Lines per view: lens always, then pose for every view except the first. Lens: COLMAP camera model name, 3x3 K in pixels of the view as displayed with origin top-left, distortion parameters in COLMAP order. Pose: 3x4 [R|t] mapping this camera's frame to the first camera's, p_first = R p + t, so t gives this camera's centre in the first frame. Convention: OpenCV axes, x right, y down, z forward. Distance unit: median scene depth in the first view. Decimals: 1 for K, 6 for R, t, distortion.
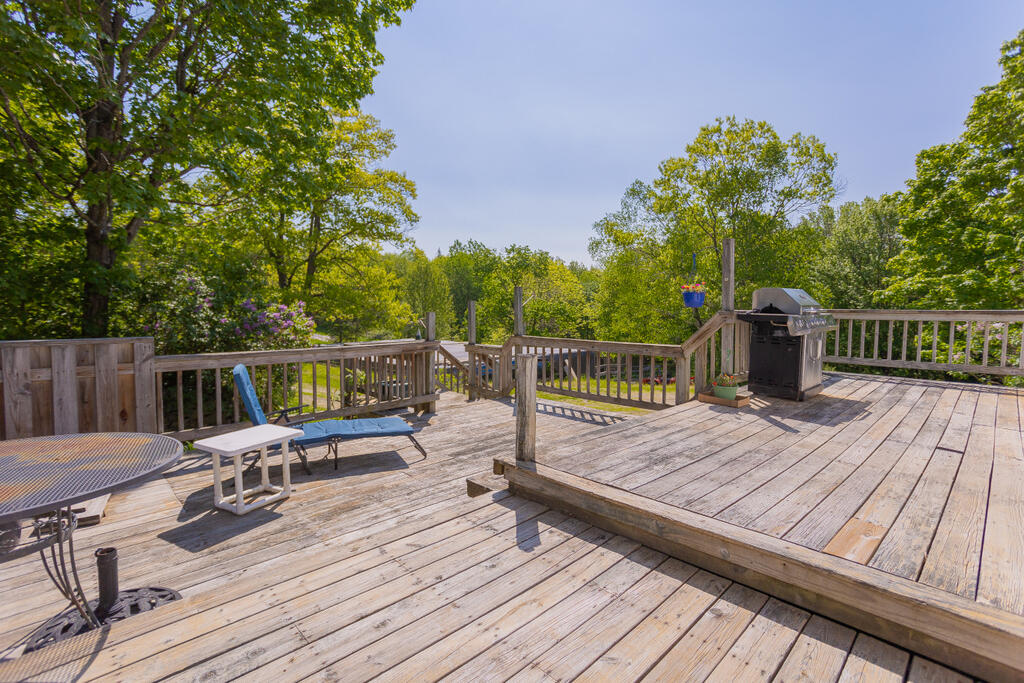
lens RADIAL K [[491.0, 0, 512.0], [0, 491.0, 341.5], [0, 0, 1]] dist [-0.039347, 0.021446]
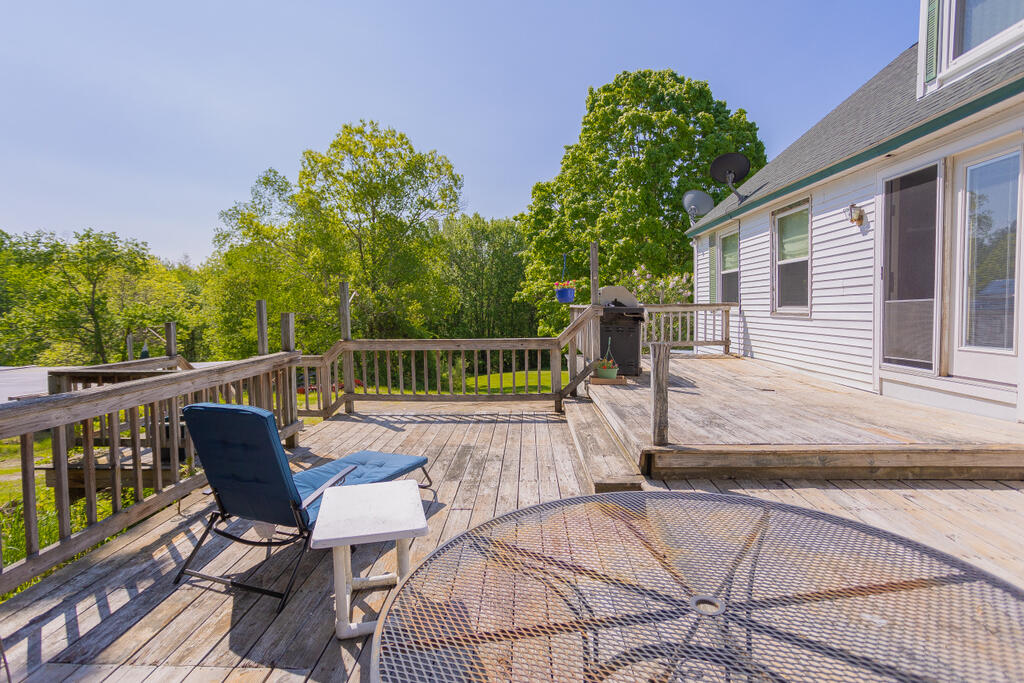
lens RADIAL K [[507.0, 0, 512.0], [0, 507.0, 341.5], [0, 0, 1]] dist [-0.003152, -0.000329]
pose [[0.723057, -0.061927, 0.688007, -0.097099], [0.067909, 0.997522, 0.018418, -0.002343], [-0.687442, 0.033404, 0.725471, 0.043376]]
